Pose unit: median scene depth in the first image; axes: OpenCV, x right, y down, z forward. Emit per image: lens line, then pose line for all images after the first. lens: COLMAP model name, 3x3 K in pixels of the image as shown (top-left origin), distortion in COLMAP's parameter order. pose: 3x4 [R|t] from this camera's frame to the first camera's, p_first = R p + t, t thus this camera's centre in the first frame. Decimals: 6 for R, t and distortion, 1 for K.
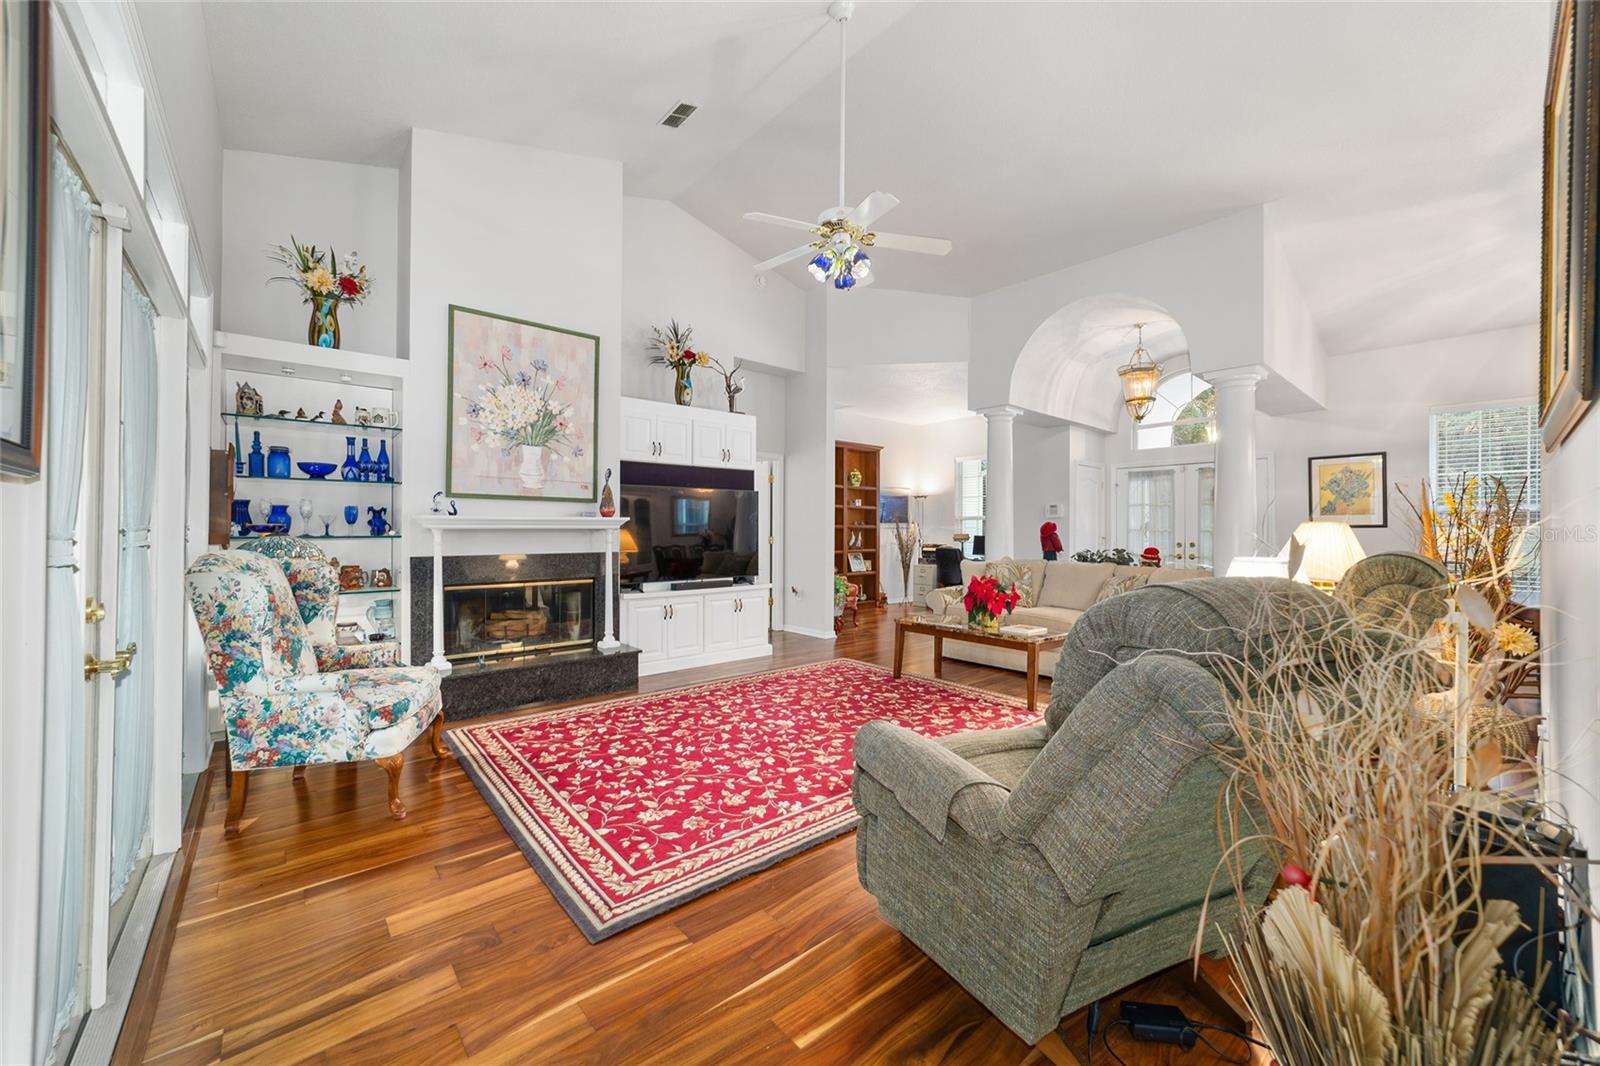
lens RADIAL K [[614.3, 0, 788.1], [0, 614.3, 525.7], [0, 0, 1]] dist [-0.013496, 0.003274]
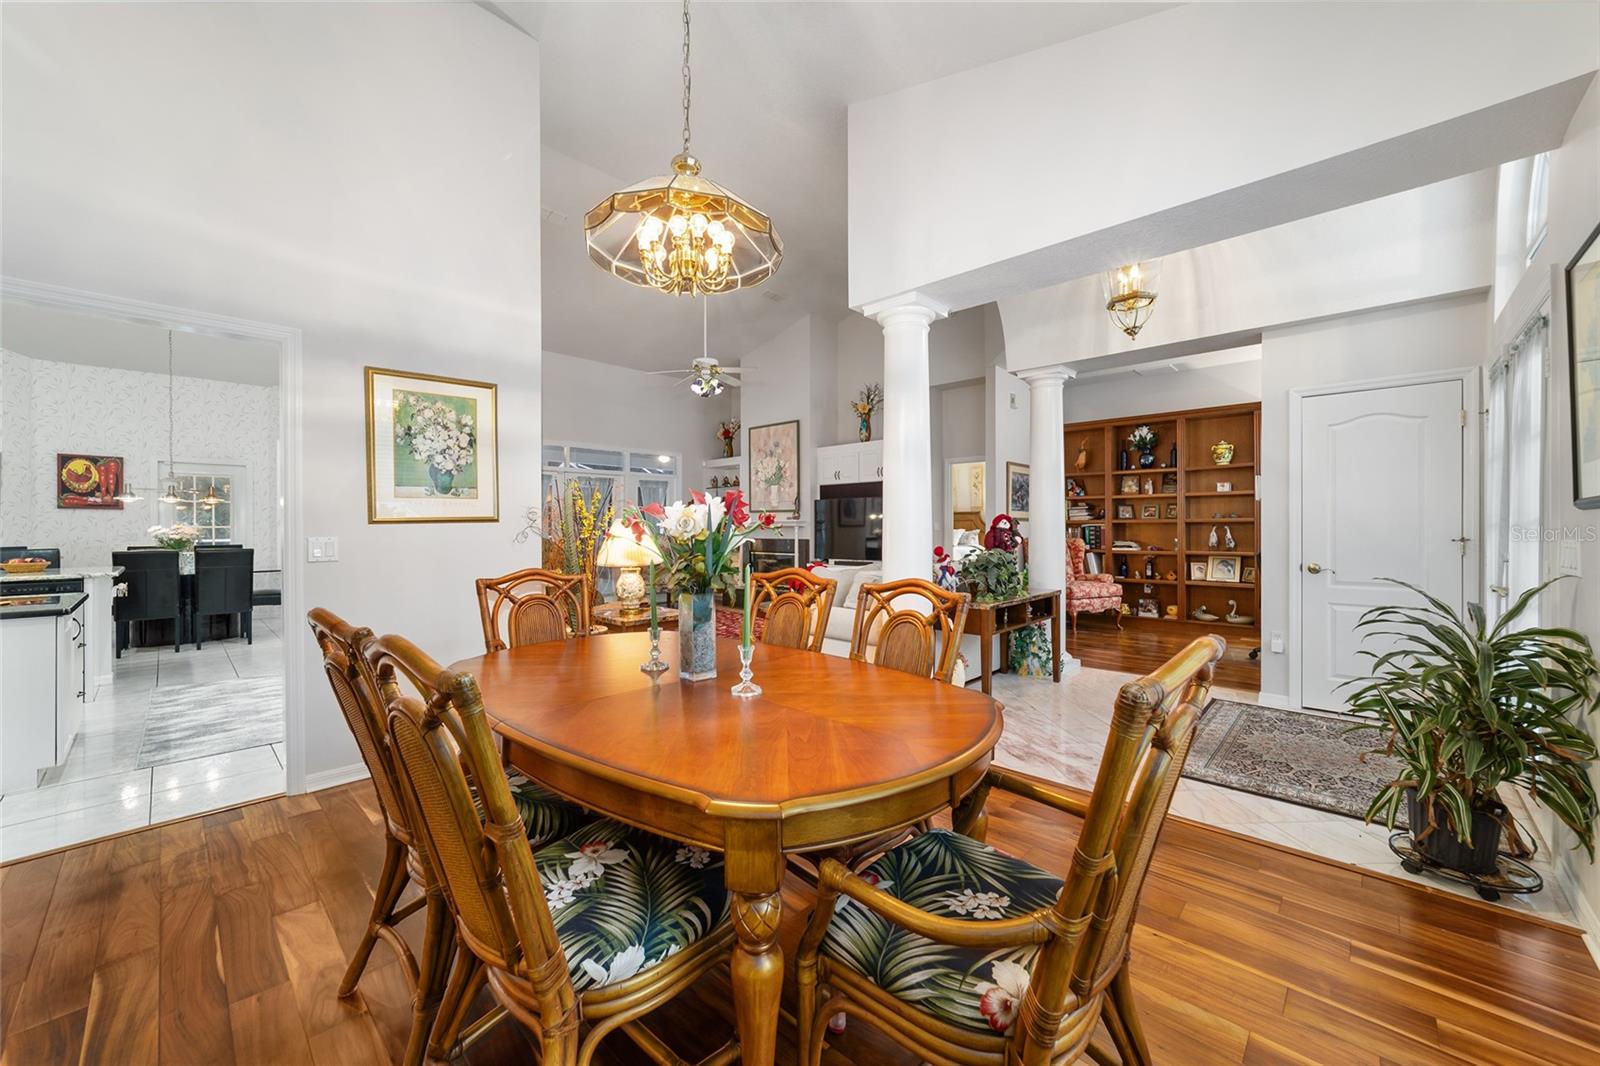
lens RADIAL K [[614.3, 0, 787.8], [0, 614.3, 527.8], [0, 0, 1]] dist [-0.013496, 0.003274]
pose [[0.103675, -0.003613, -0.994605, 2.208066], [0.009863, 0.999948, -0.002605, 0.021518], [0.994562, -0.009539, 0.103705, 1.155210]]
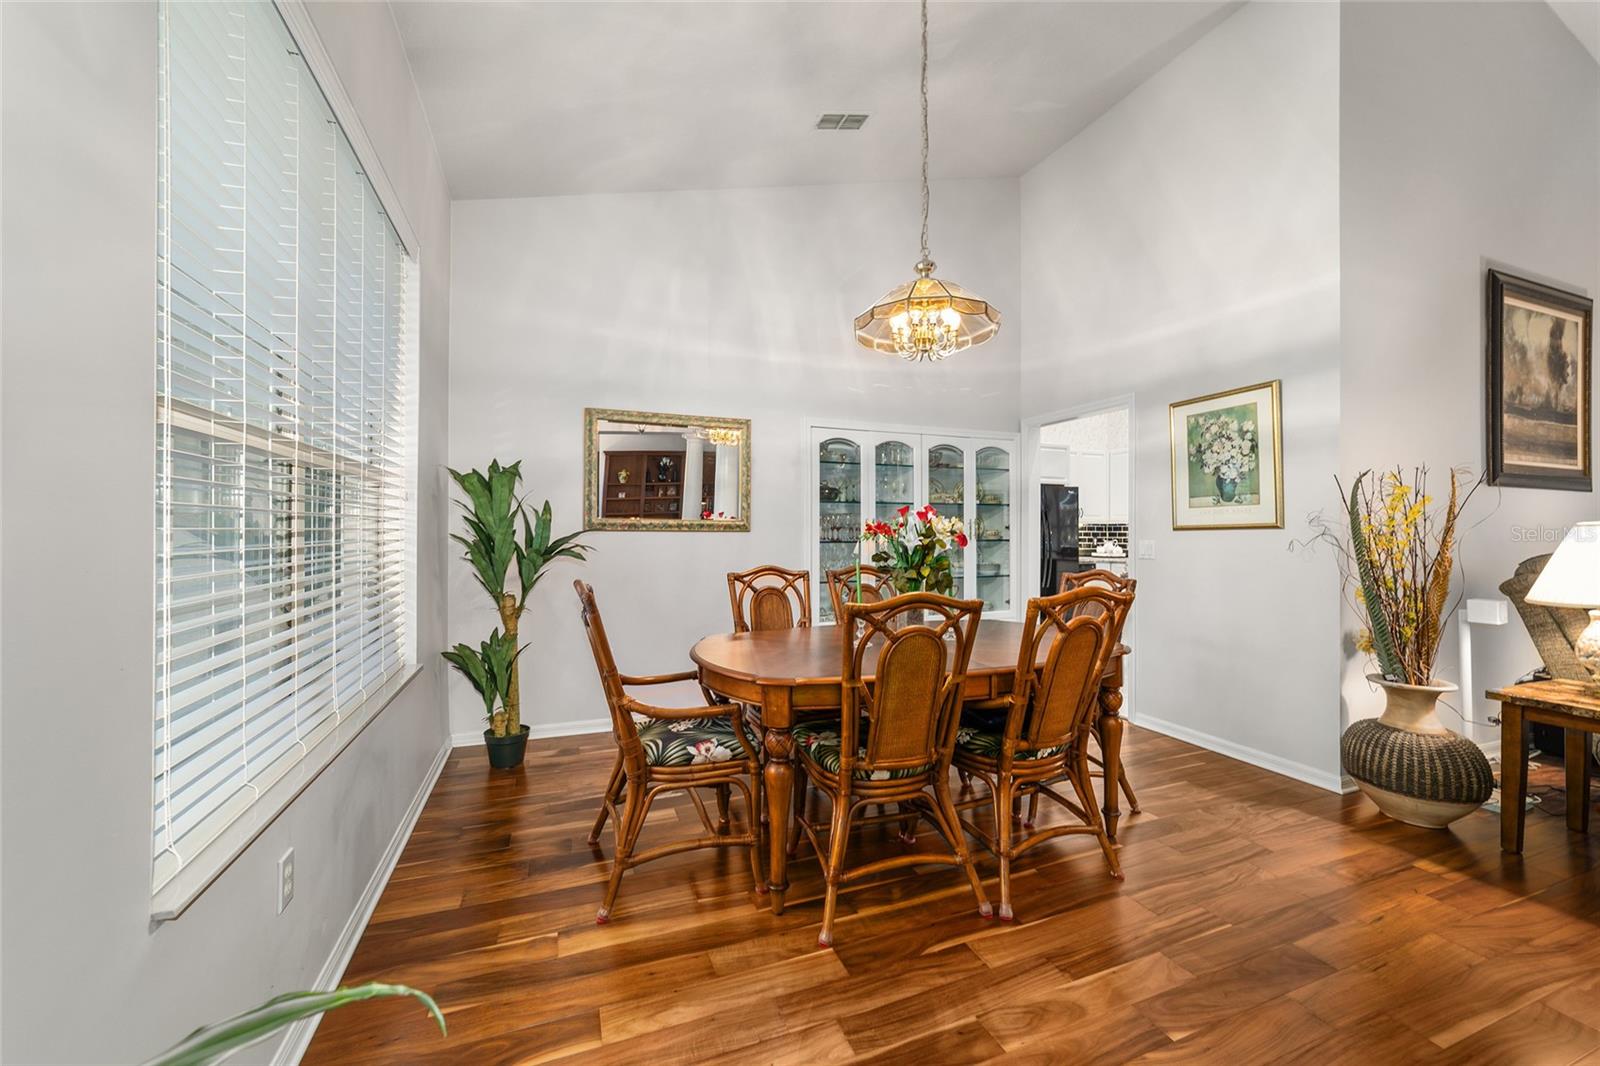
lens RADIAL K [[614.3, 0, 797.7], [0, 614.3, 531.1], [0, 0, 1]] dist [-0.013496, 0.003274]
pose [[-0.944210, -0.009267, 0.329213, 1.501684], [-0.009321, 0.999956, 0.001413, 0.012744], [-0.329211, -0.001734, -0.944255, 1.931819]]
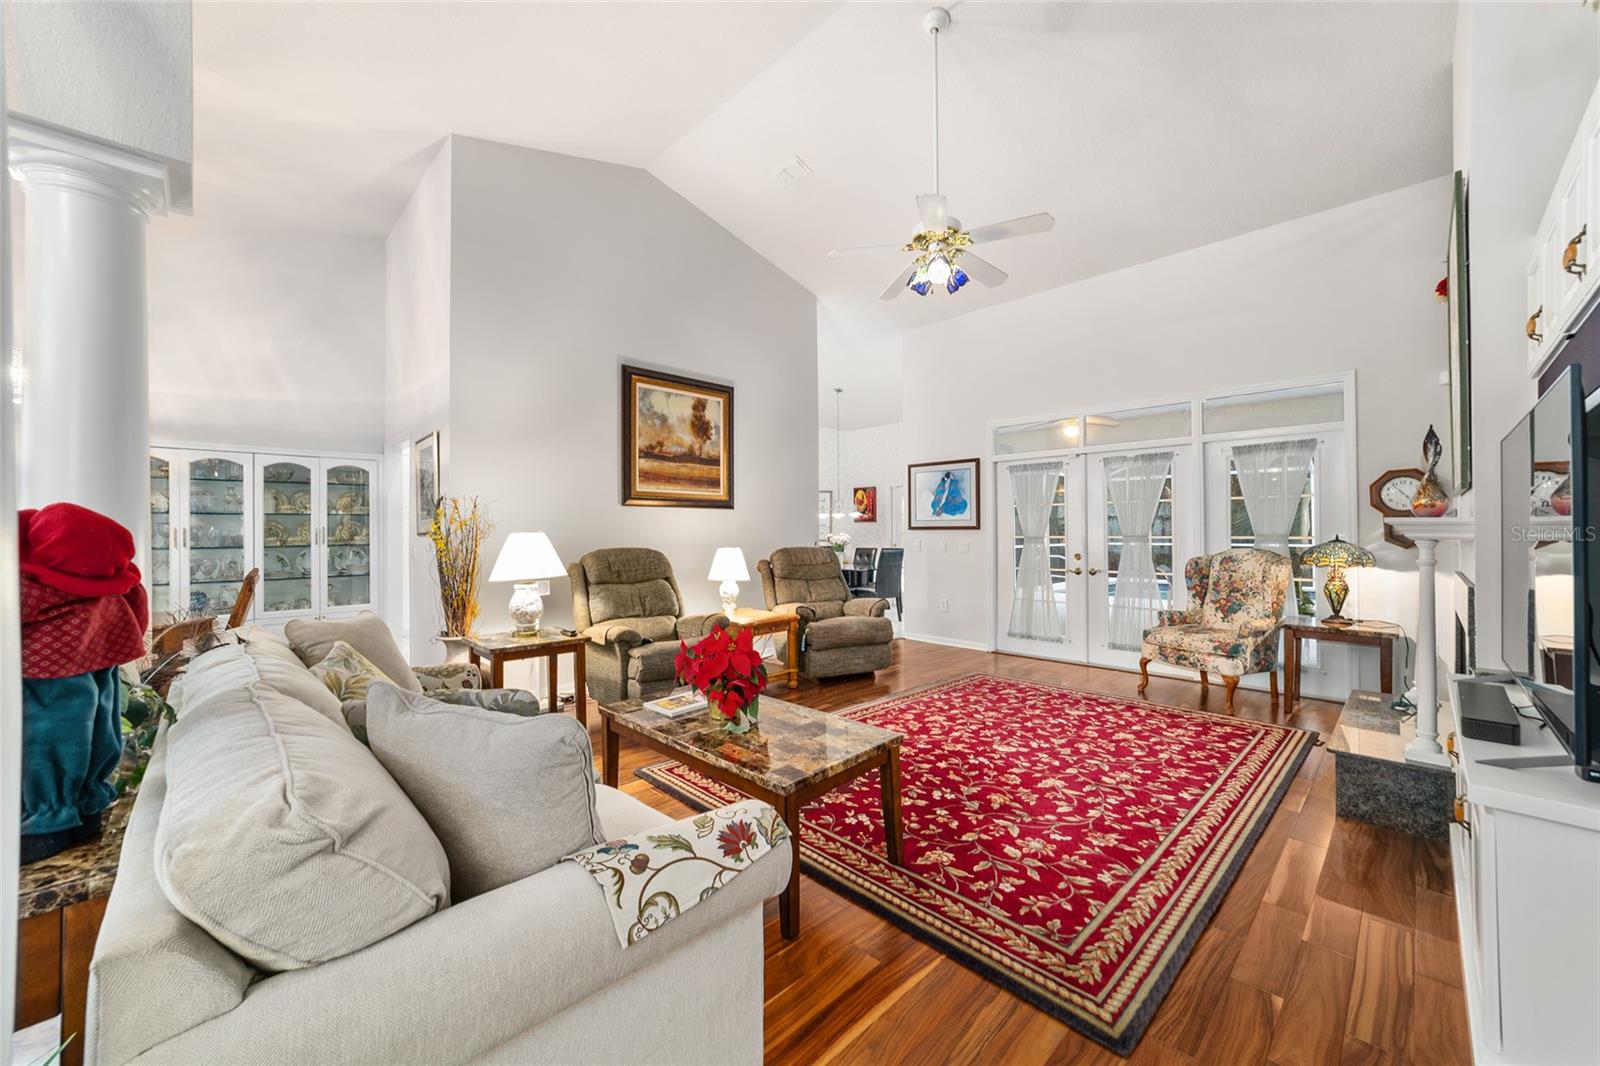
lens RADIAL K [[614.3, 0, 791.9], [0, 614.3, 532.0], [0, 0, 1]] dist [-0.013496, 0.003274]
pose [[-0.997712, -0.000738, -0.067599, 0.432156], [-0.000315, 0.999980, -0.006267, 0.004408], [0.067602, -0.006232, -0.997693, 2.181961]]
